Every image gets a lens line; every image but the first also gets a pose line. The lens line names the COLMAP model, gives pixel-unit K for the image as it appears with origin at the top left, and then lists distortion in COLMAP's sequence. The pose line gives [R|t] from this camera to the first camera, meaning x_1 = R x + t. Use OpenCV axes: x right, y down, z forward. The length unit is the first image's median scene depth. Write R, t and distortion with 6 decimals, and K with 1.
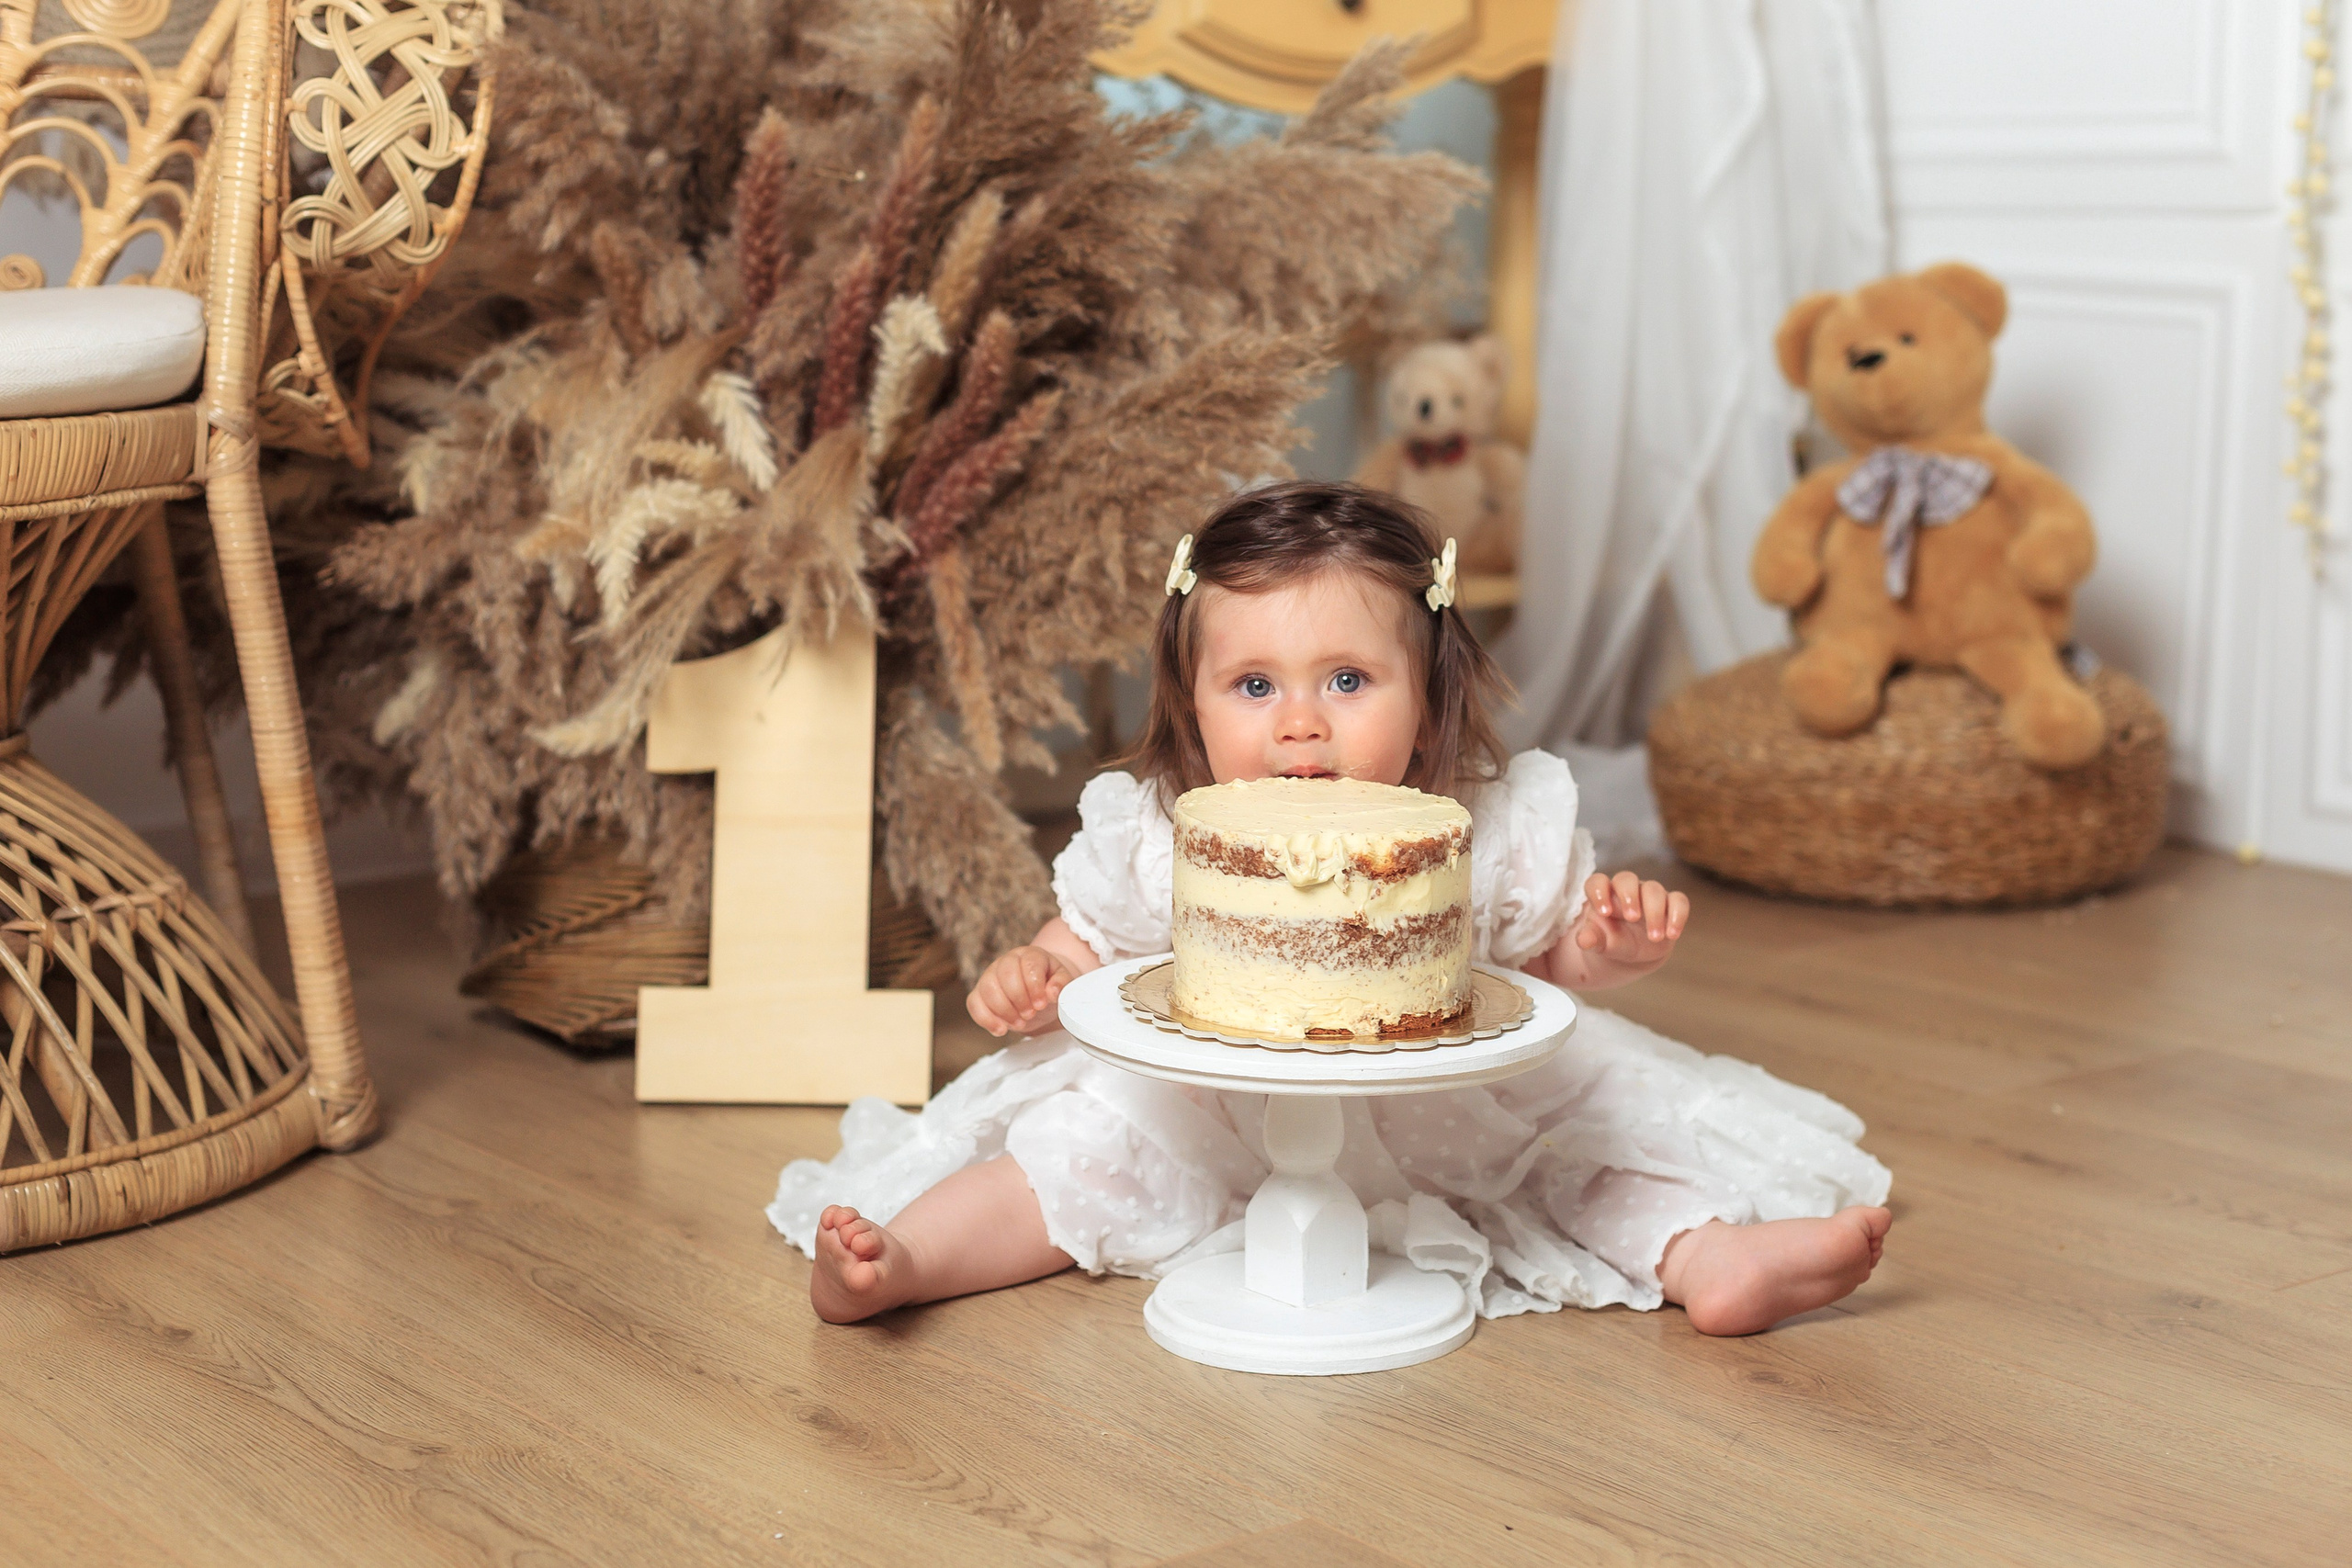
lens RADIAL K [[3468.5, 0, 1180.8], [0, 3468.5, 785.0], [0, 0, 1]] dist [0.232592, -0.545256]
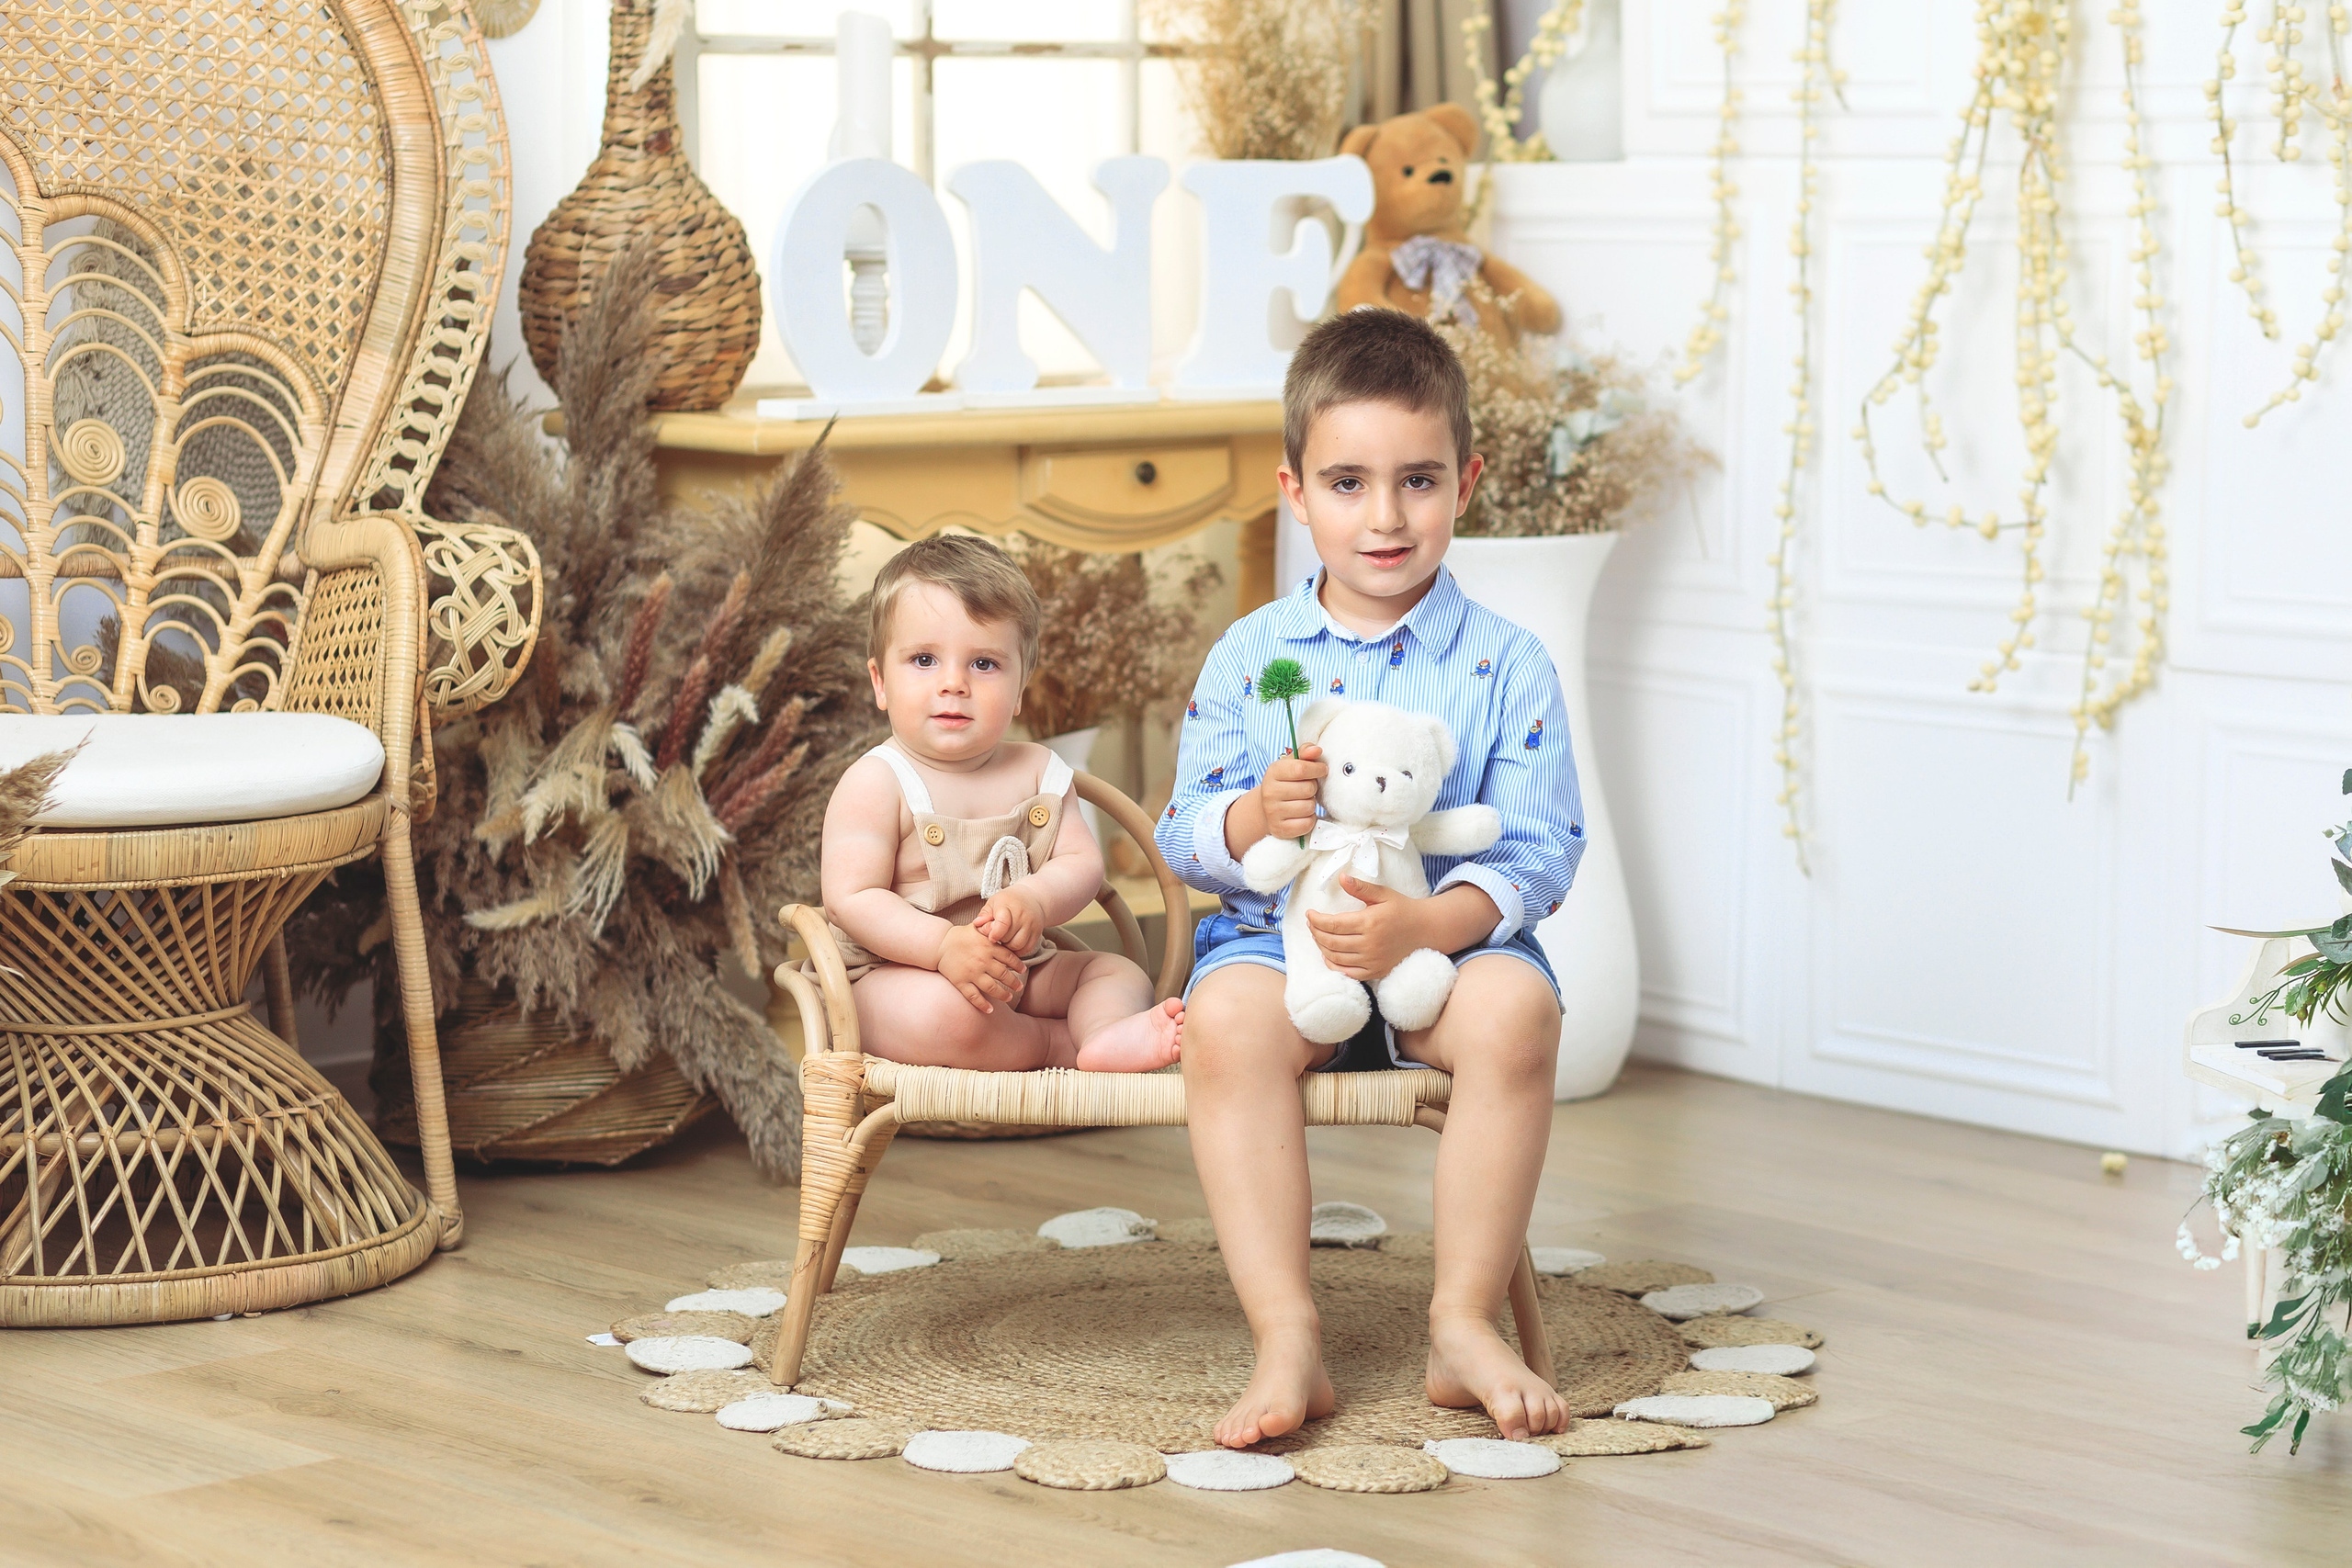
lens RADIAL K [[5634.4, 0, 1169.9], [0, 5634.4, 783.2], [0, 0, 1]] dist [1.258170, -10.404222]
pose [[0.972421, -0.015242, 0.232735, -0.514950], [0.027086, 0.998491, -0.047778, 0.025007], [-0.231656, 0.052764, 0.971366, -1.614493]]
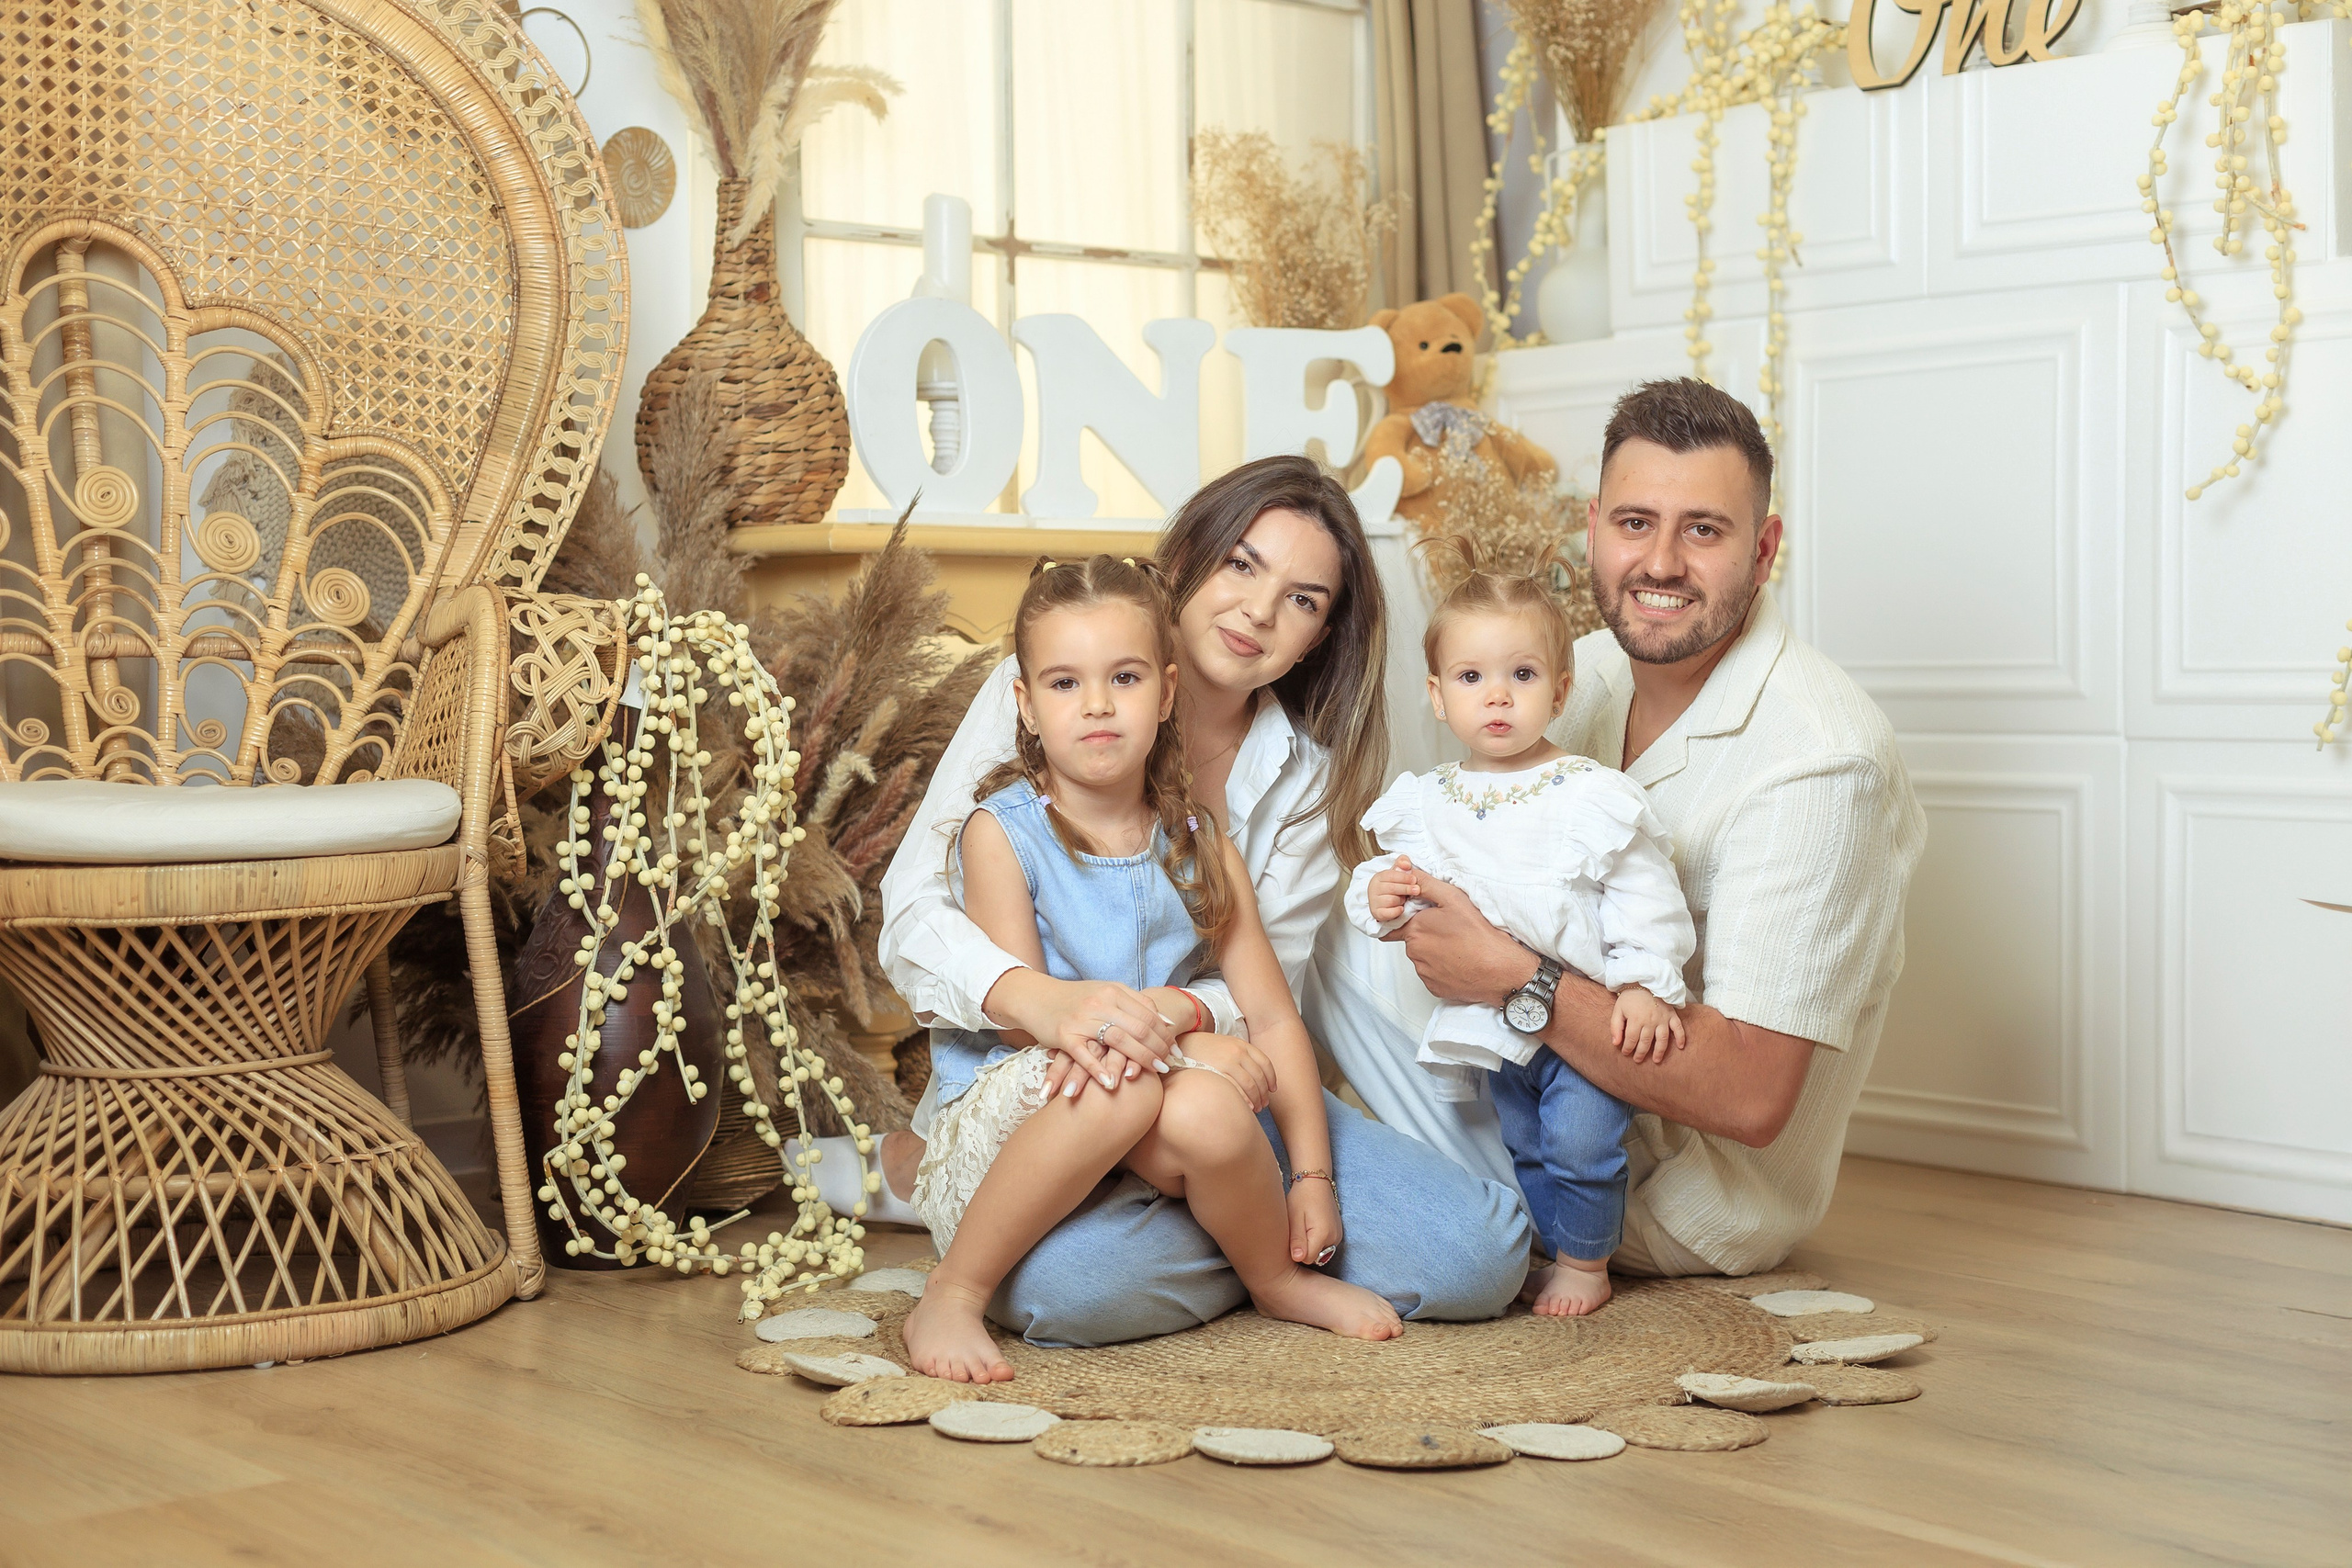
lens RADIAL K [[3273.5, 0, 1178.8], [0, 3273.5, 795.9], [0, 0, 1]] dist [0.225187, -0.584057]
pose [[0.984067, -0.008743, 0.177583, -0.206971], [0.032880, 0.990511, -0.133439, 0.085232], [-0.174731, 0.137152, 0.975017, -0.562697]]
